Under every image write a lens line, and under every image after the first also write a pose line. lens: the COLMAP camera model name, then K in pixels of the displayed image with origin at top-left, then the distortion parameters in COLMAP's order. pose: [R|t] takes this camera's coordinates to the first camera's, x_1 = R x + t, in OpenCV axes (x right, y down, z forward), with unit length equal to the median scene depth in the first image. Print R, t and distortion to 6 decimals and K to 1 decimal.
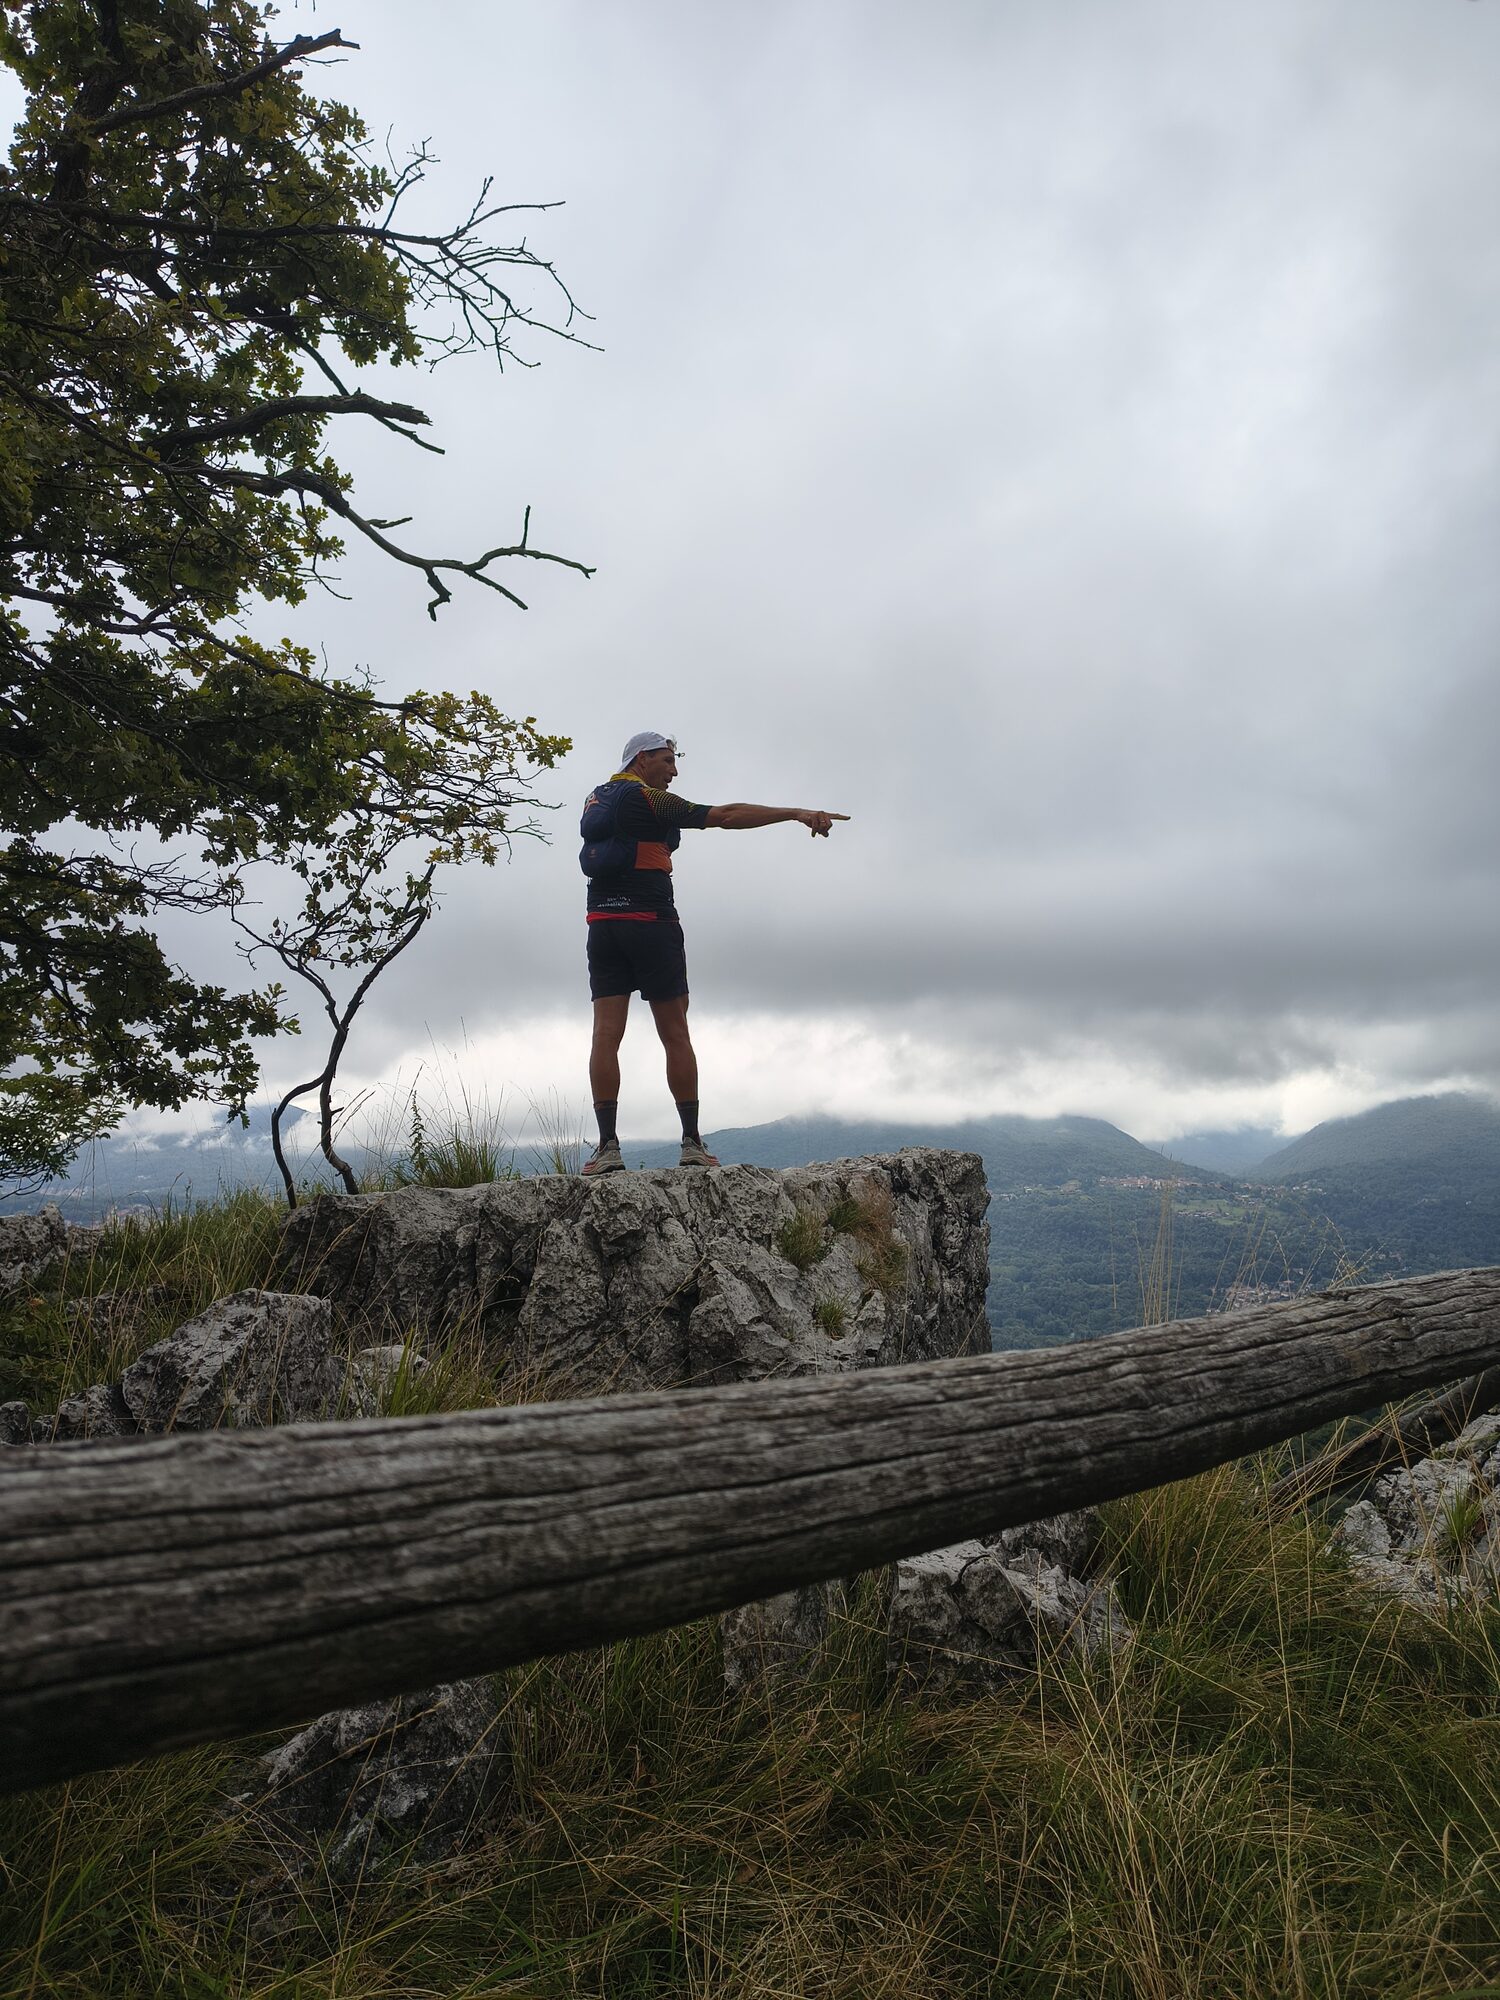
lens RADIAL K [[1378.5, 0, 735.6], [0, 1378.5, 979.9], [0, 0, 1]] dist [0.045542, -0.053353]
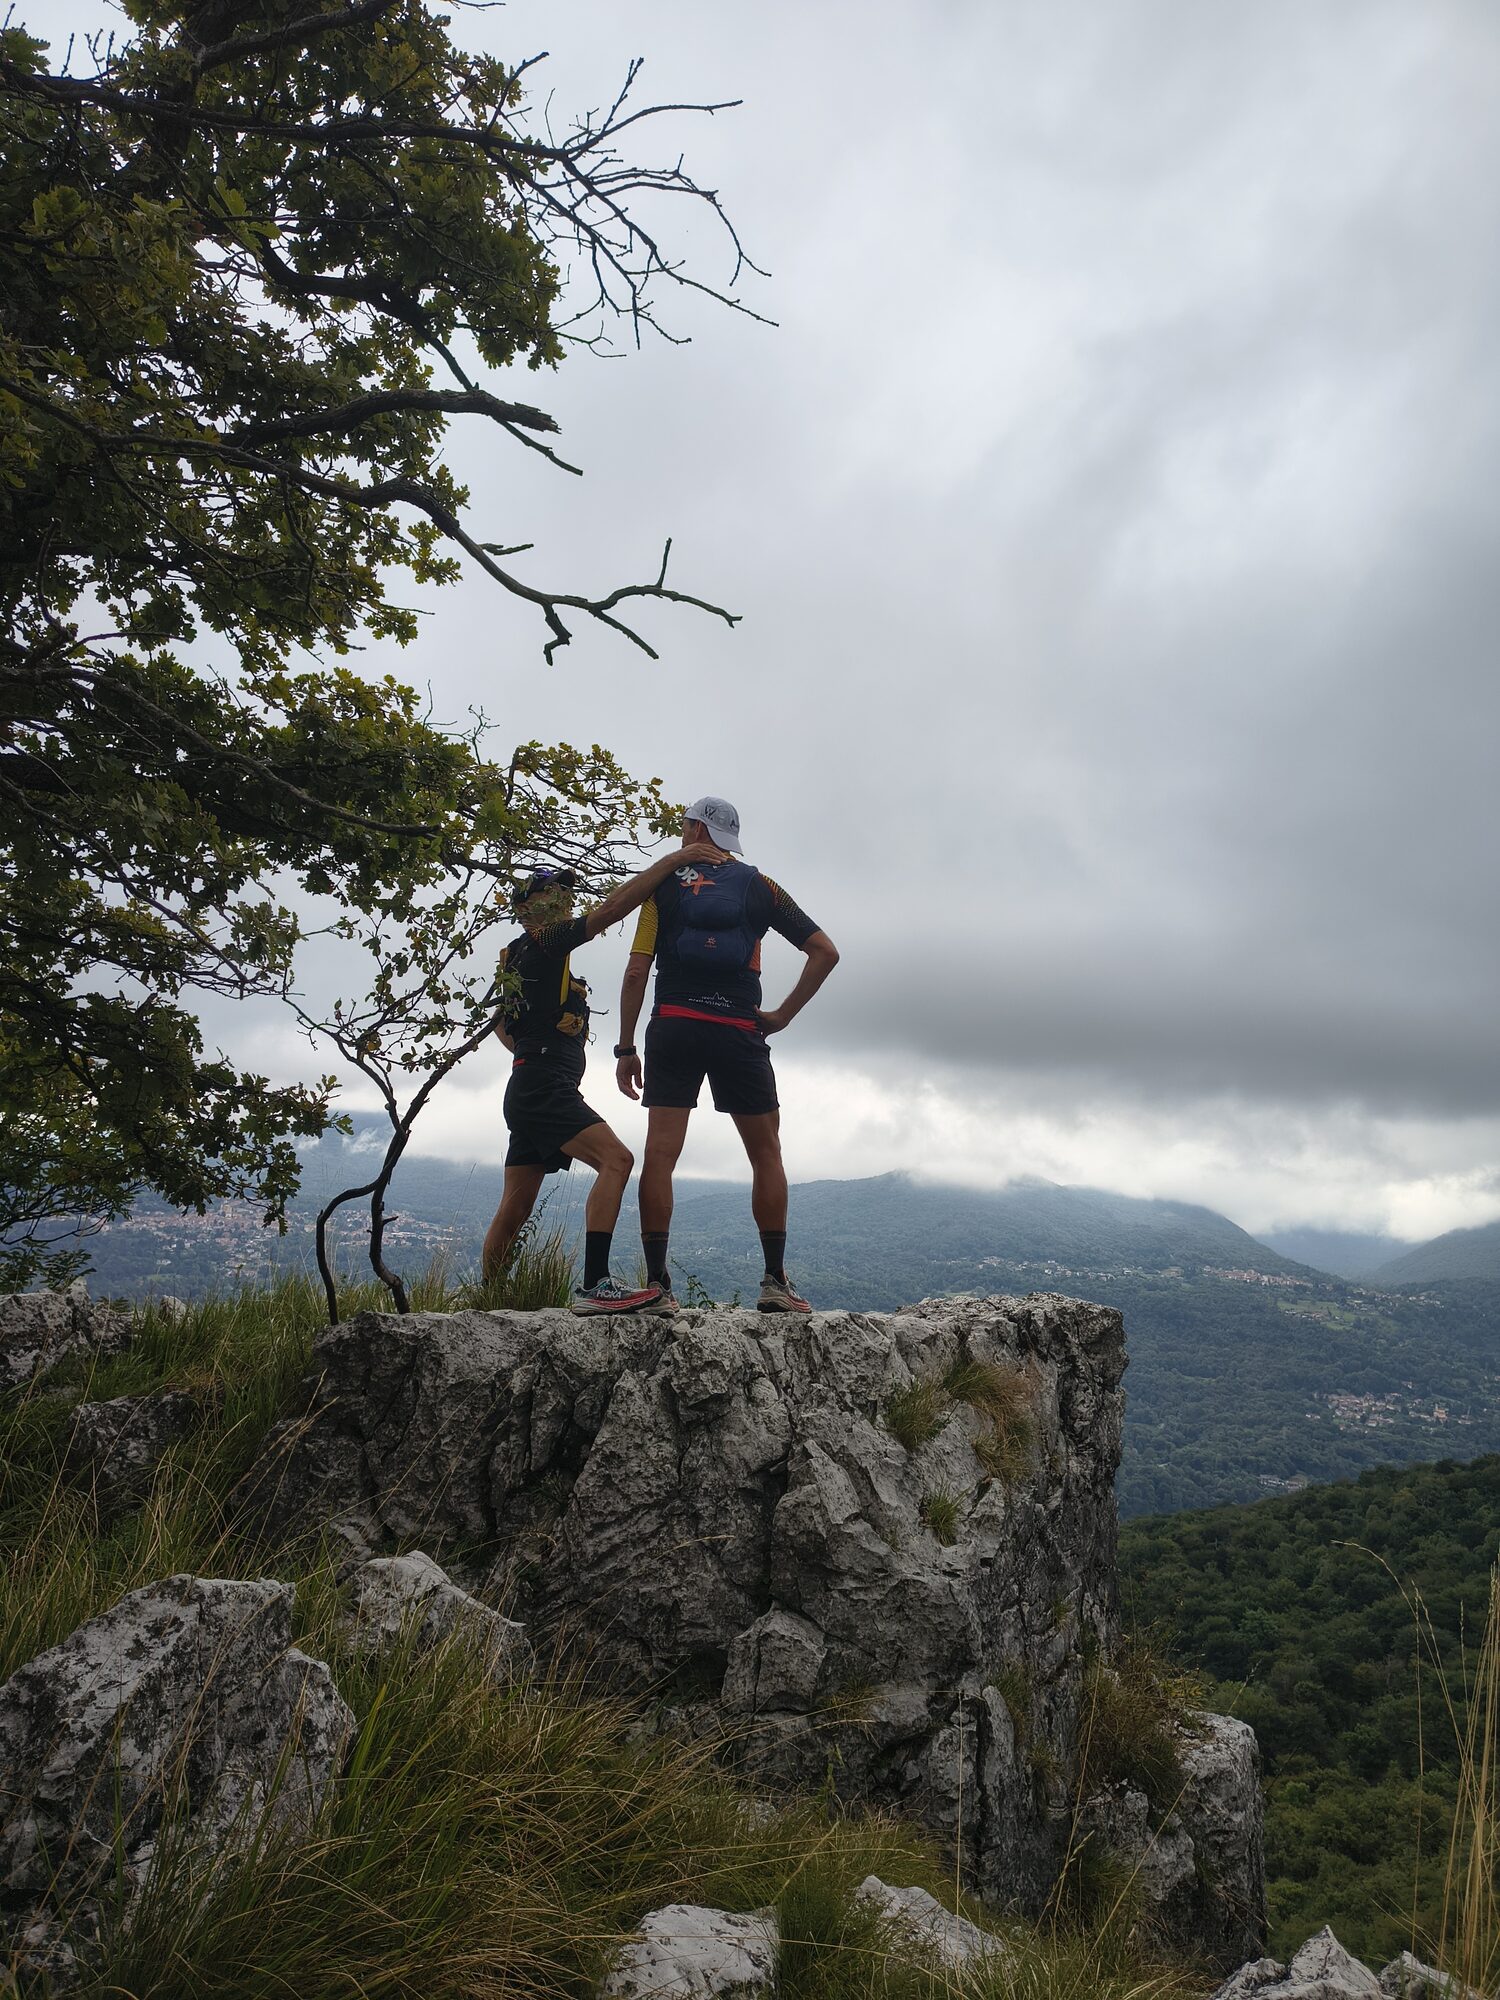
lens RADIAL K [[1378.5, 0, 733.3], [0, 1378.5, 1010.2], [0, 0, 1]] dist [0.045542, -0.053353]
pose [[0.992621, 0.087995, -0.083433, -0.014699], [-0.088920, 0.996011, -0.007427, -0.049698], [0.082447, 0.014791, 0.996486, 0.155364]]
